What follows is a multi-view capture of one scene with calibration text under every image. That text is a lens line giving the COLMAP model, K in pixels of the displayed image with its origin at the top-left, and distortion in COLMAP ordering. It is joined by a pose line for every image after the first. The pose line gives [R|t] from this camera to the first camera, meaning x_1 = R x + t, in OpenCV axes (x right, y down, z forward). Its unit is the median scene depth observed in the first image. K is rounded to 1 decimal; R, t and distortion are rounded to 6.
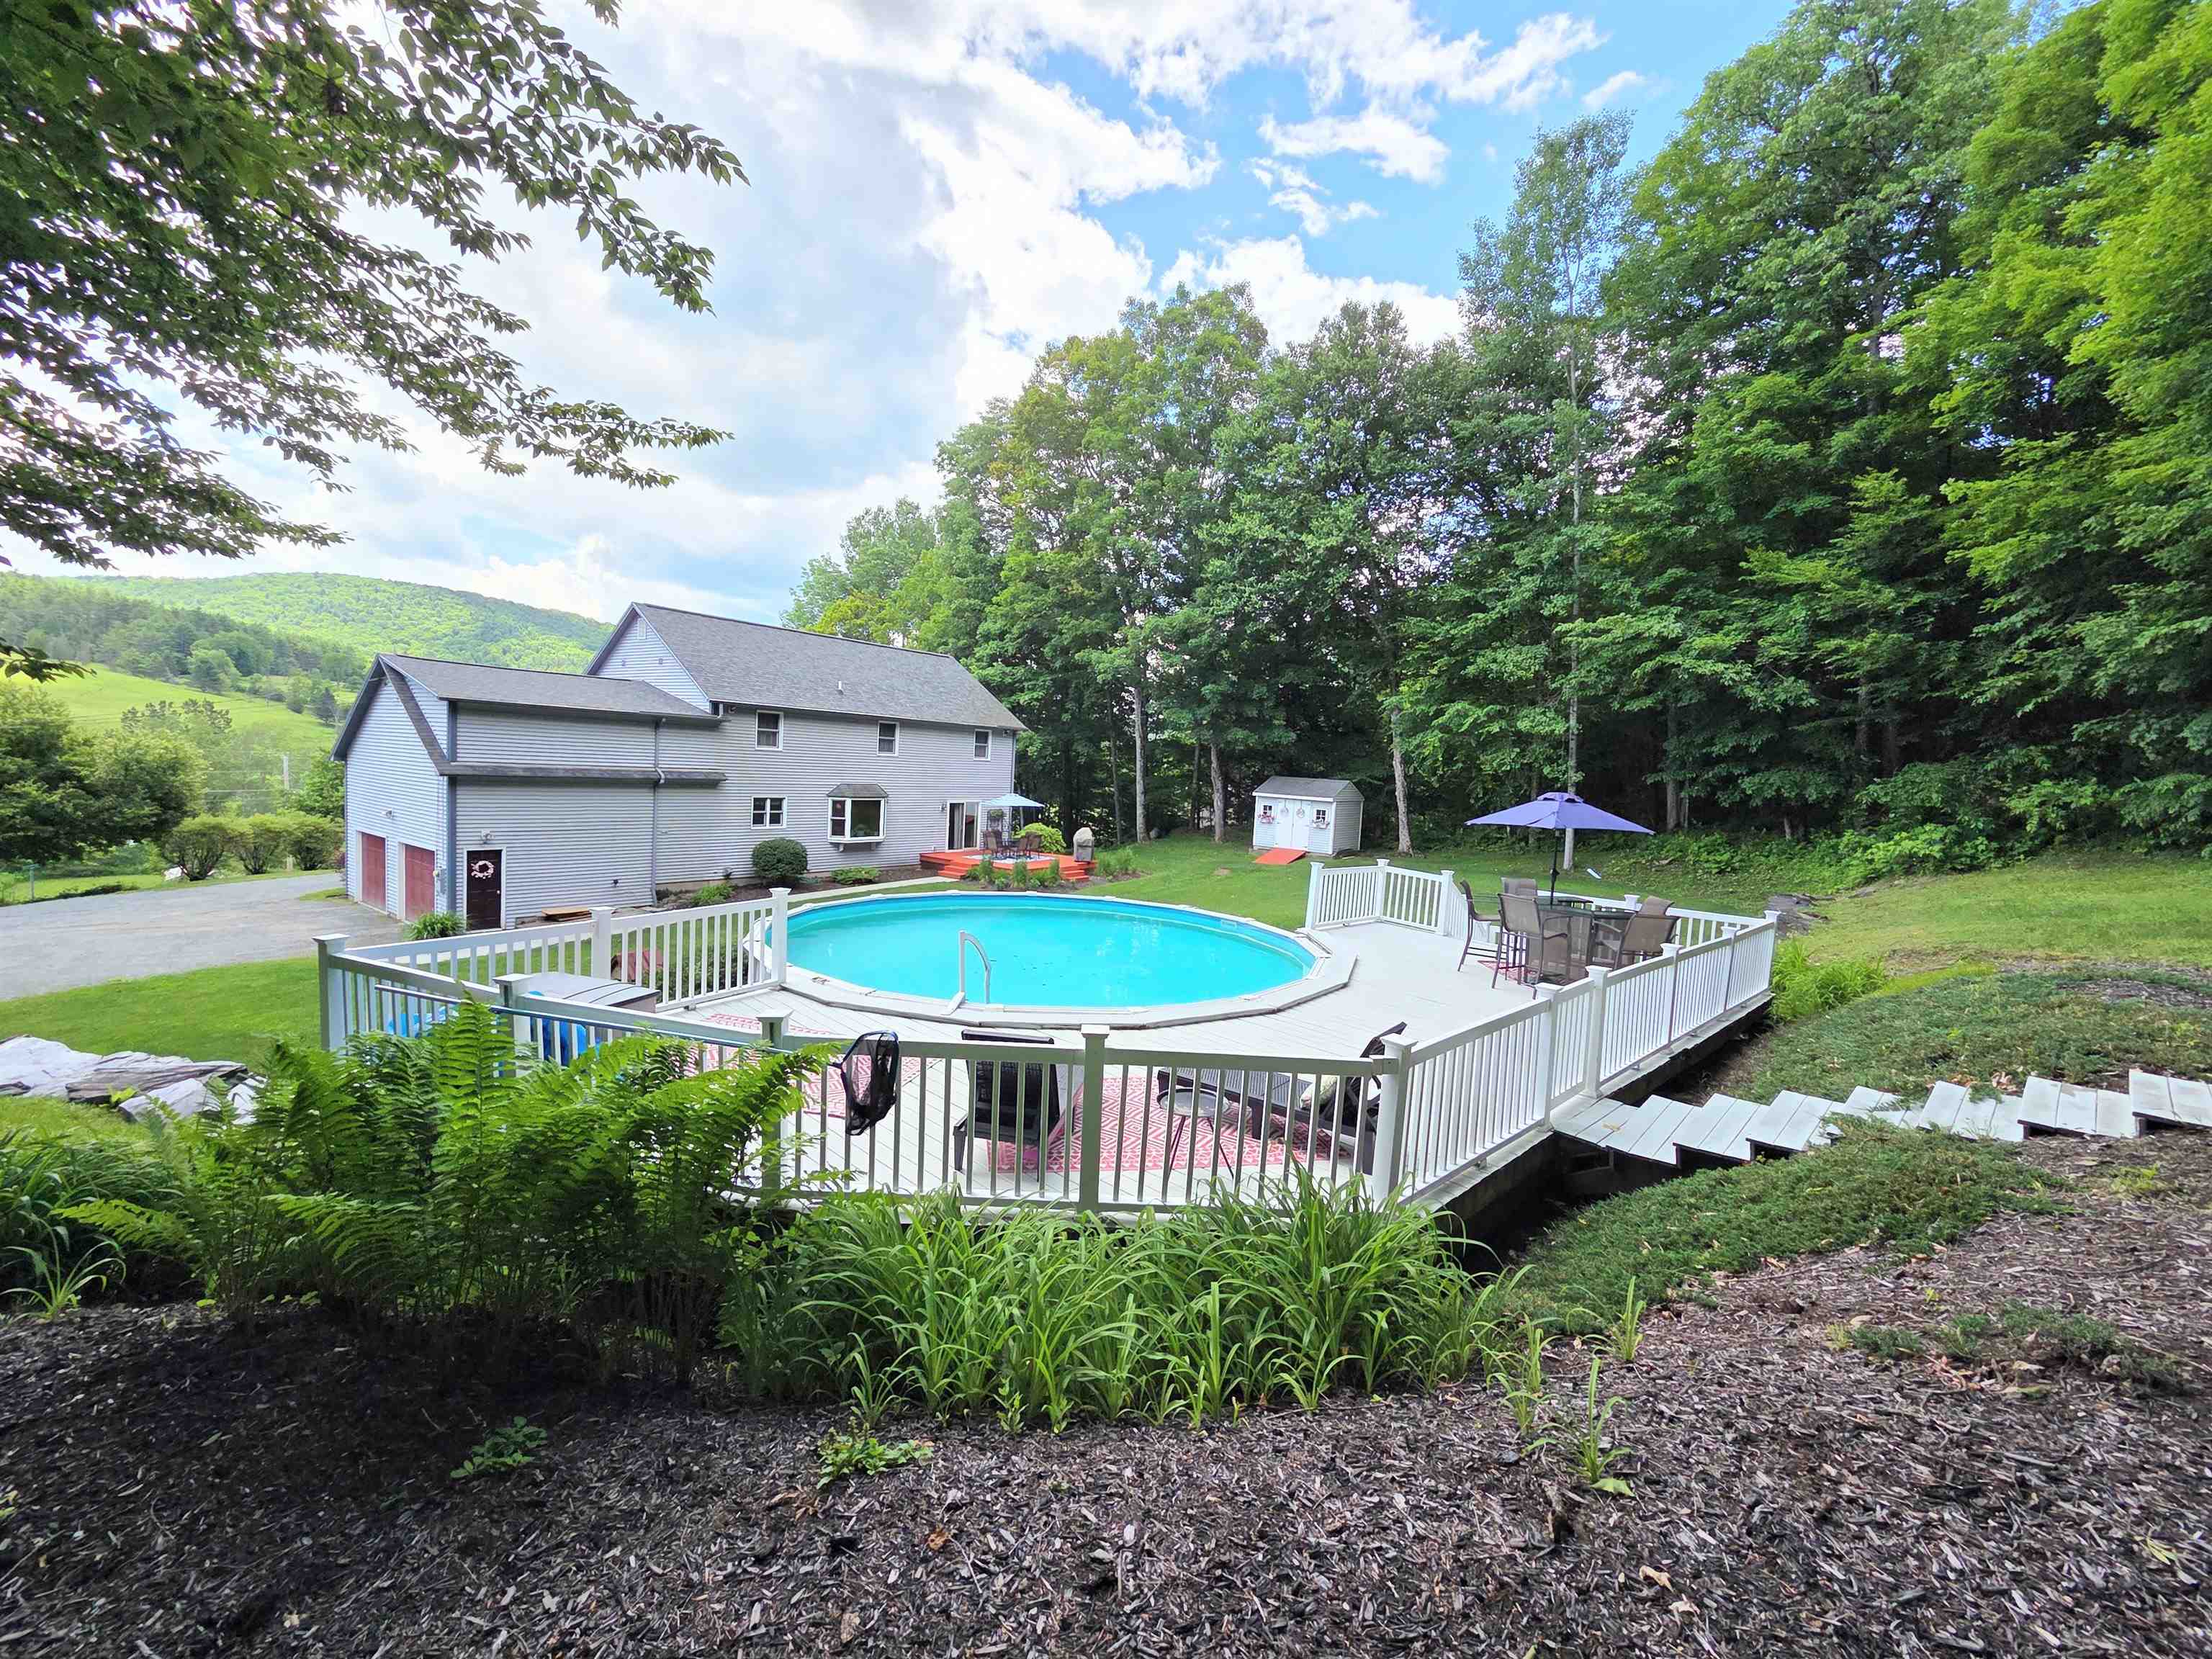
lens RADIAL K [[908.7, 0, 1104.7], [0, 908.7, 818.0], [0, 0, 1]] dist [0.001786, 0.000250]
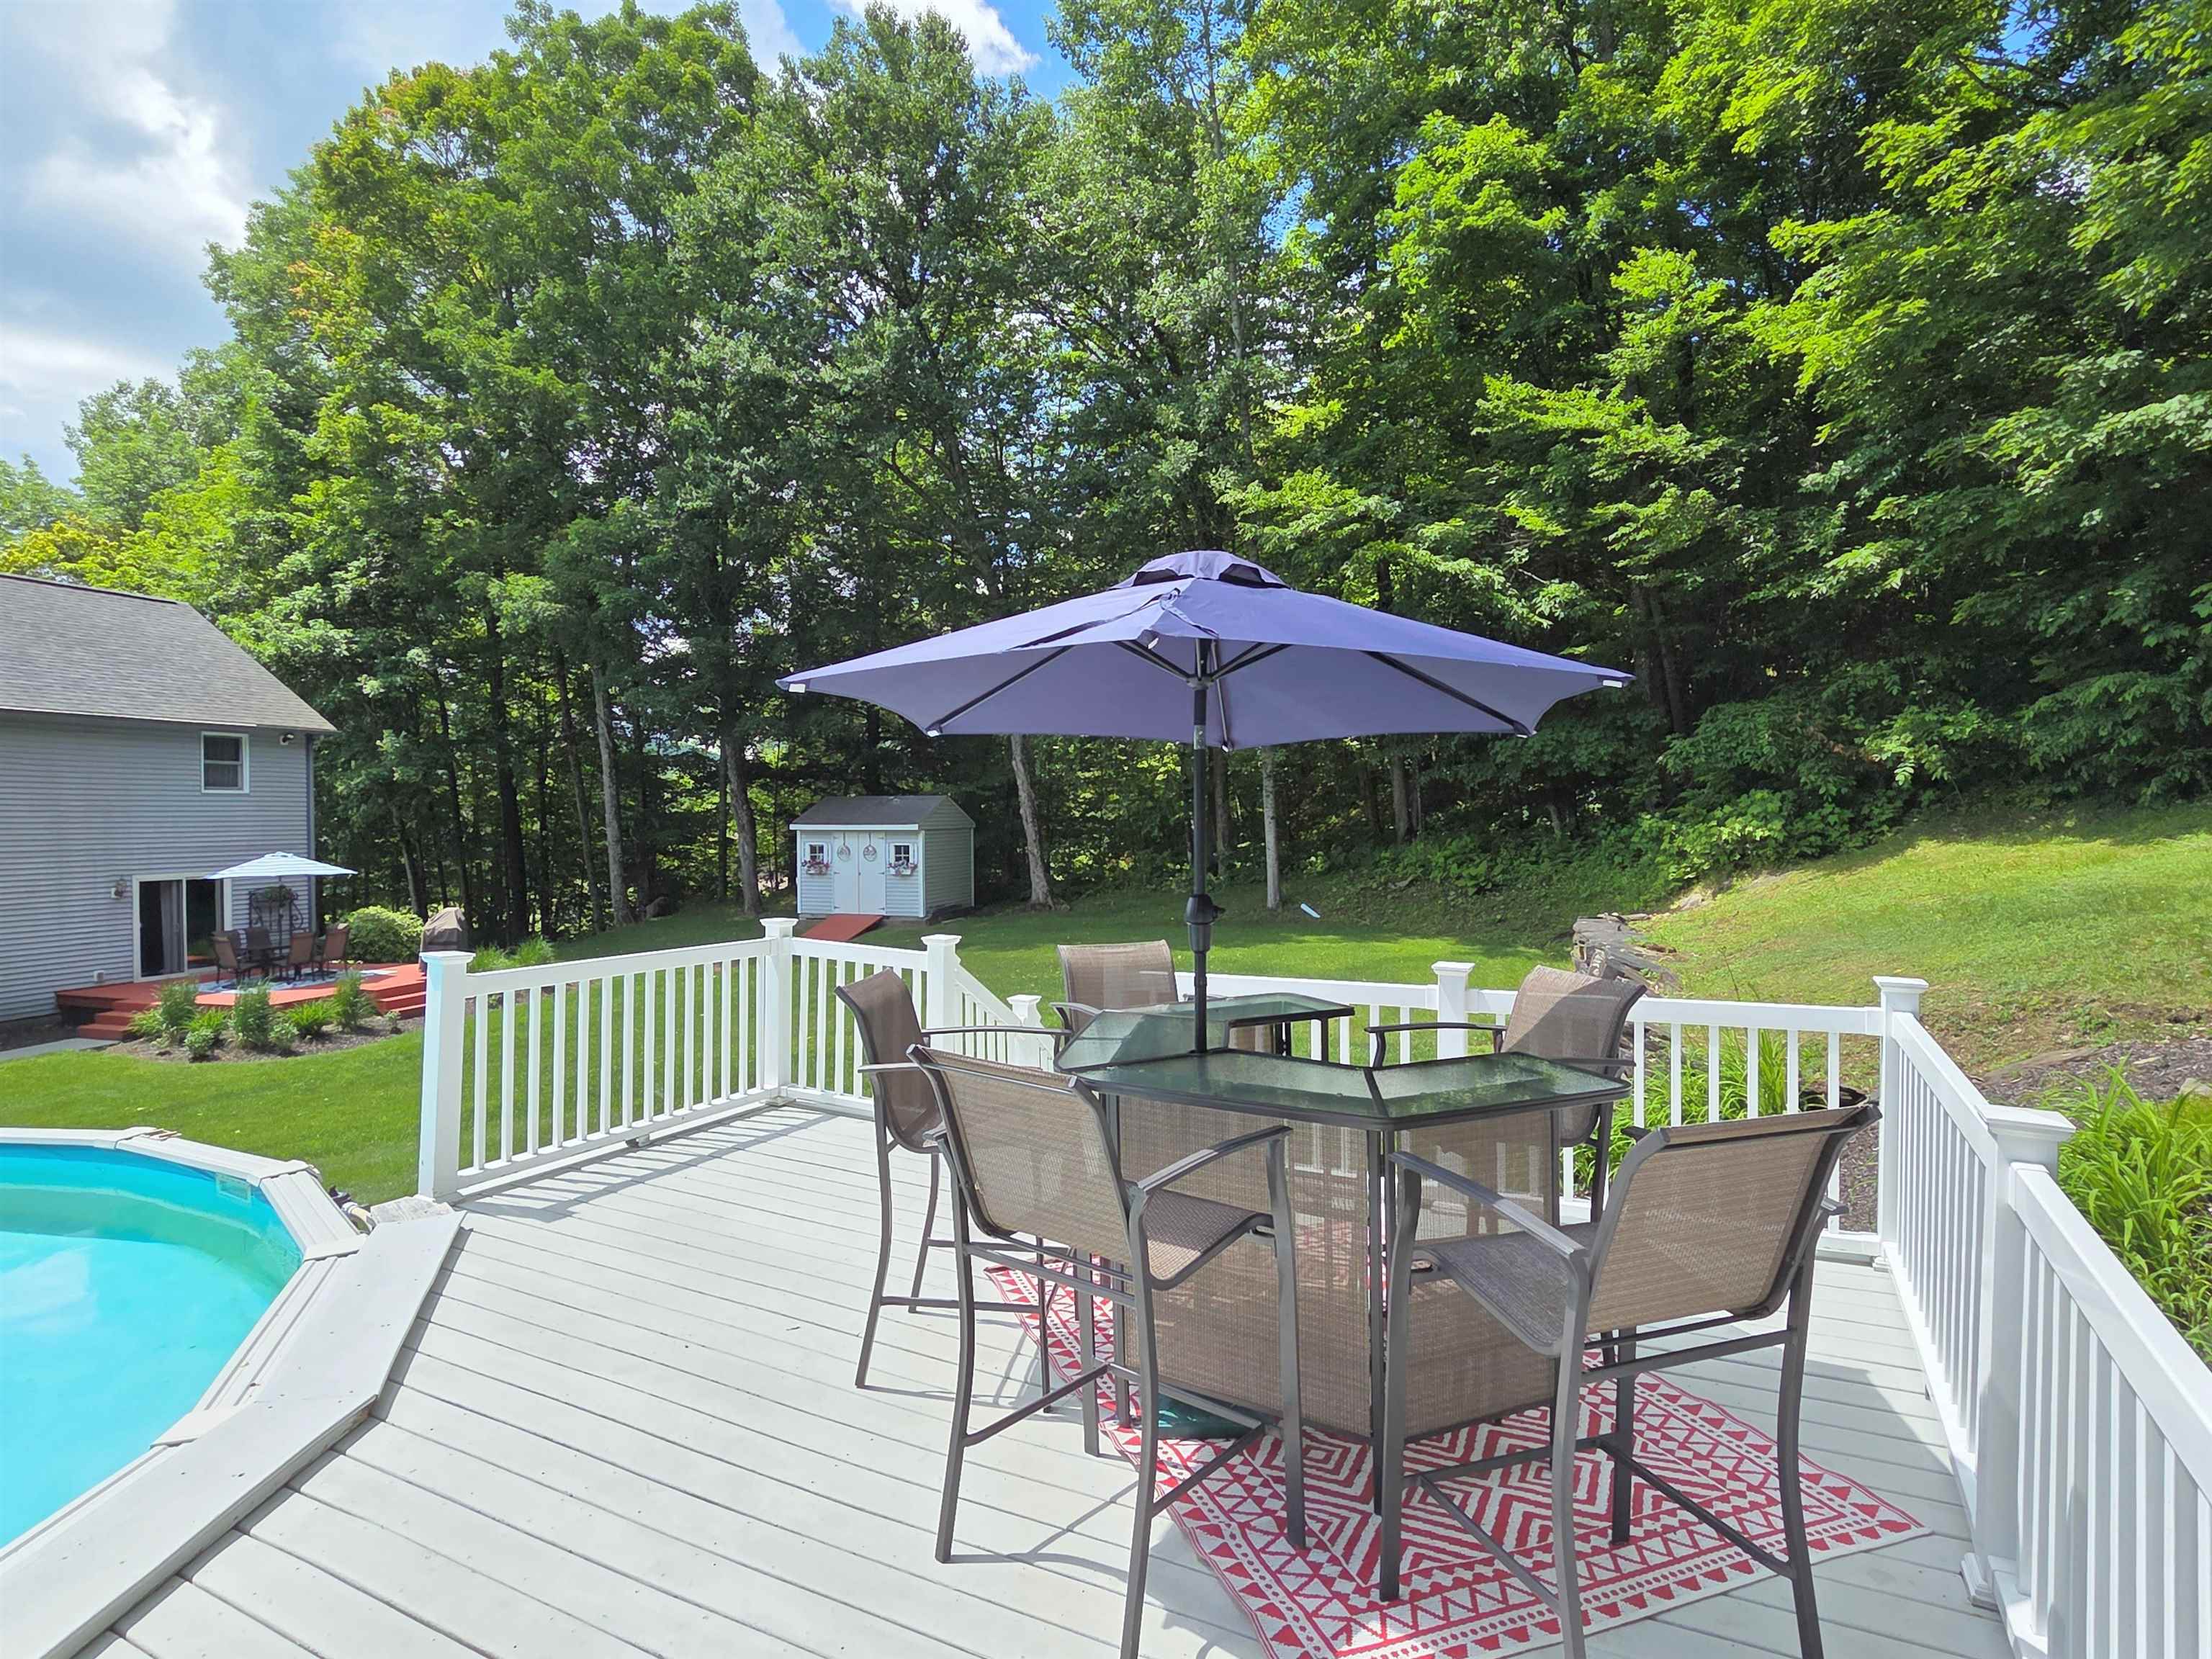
lens RADIAL K [[1361.4, 0, 1106.0], [0, 1361.4, 829.5], [0, 0, 1]] dist [-0.002842, -0.001370]
pose [[0.936046, -0.066162, 0.345601, 0.106815], [0.076826, 0.996896, -0.017234, 0.013352], [-0.343388, 0.042683, 0.938223, 0.206995]]
